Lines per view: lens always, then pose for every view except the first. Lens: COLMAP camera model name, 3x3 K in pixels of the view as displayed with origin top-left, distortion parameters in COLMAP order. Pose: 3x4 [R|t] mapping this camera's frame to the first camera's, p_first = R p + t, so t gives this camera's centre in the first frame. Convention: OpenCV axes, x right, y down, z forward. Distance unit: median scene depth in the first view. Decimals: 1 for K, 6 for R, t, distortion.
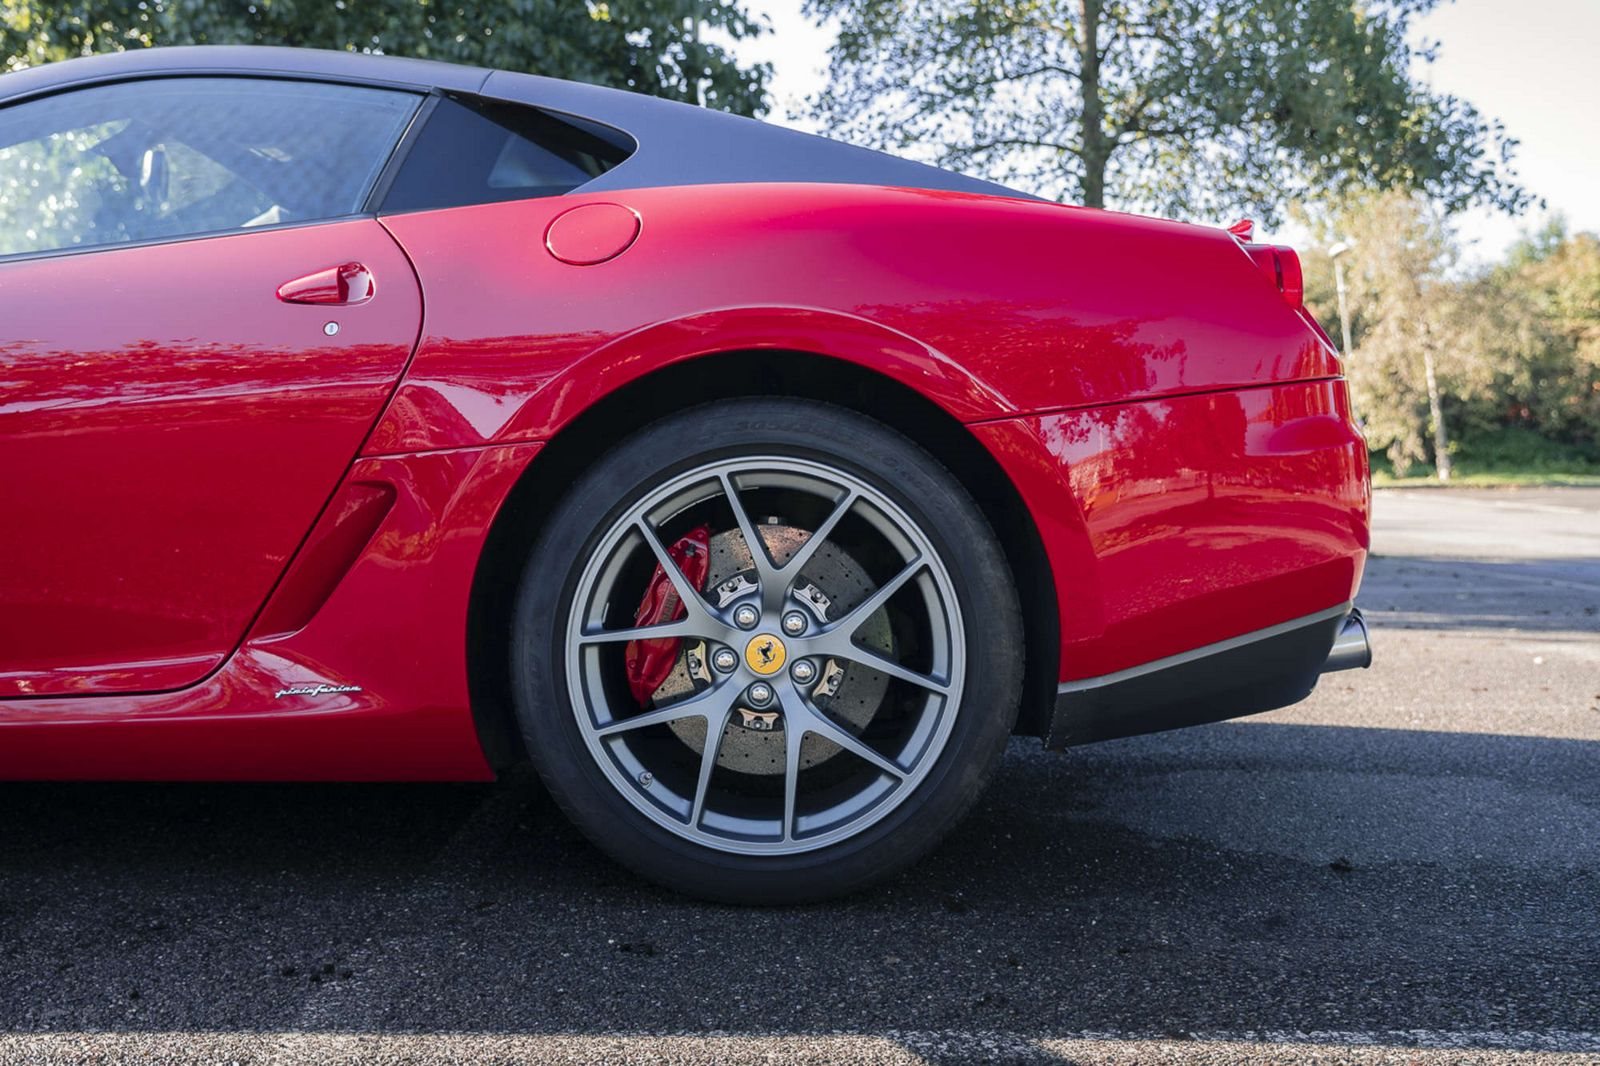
lens RADIAL K [[1643.7, 0, 803.3], [0, 1643.7, 532.7], [0, 0, 1]] dist [-0.042494, 0.000000]
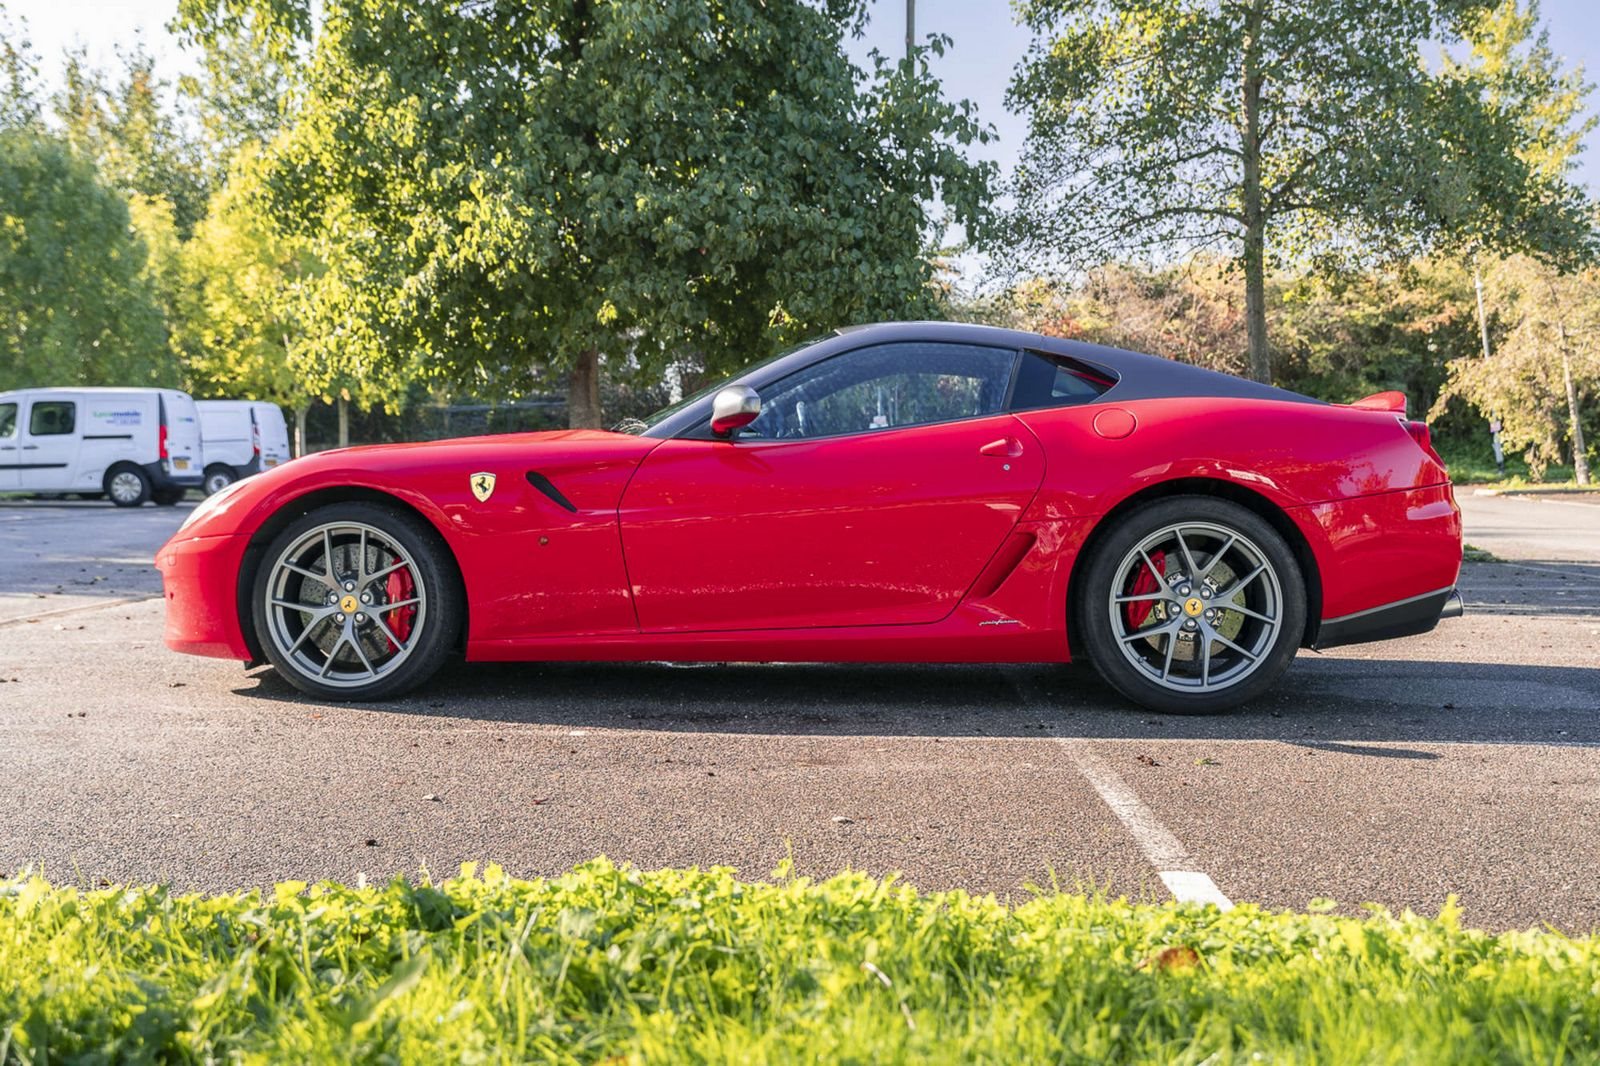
lens RADIAL K [[1679.2, 0, 796.5], [0, 1679.2, 535.2], [0, 0, 1]] dist [-0.012232, 0.000000]
pose [[0.997594, -0.000290, -0.069326, -0.140597], [0.000311, 1.000000, 0.000290, -0.009455], [0.069326, -0.000310, 0.997594, -0.472572]]
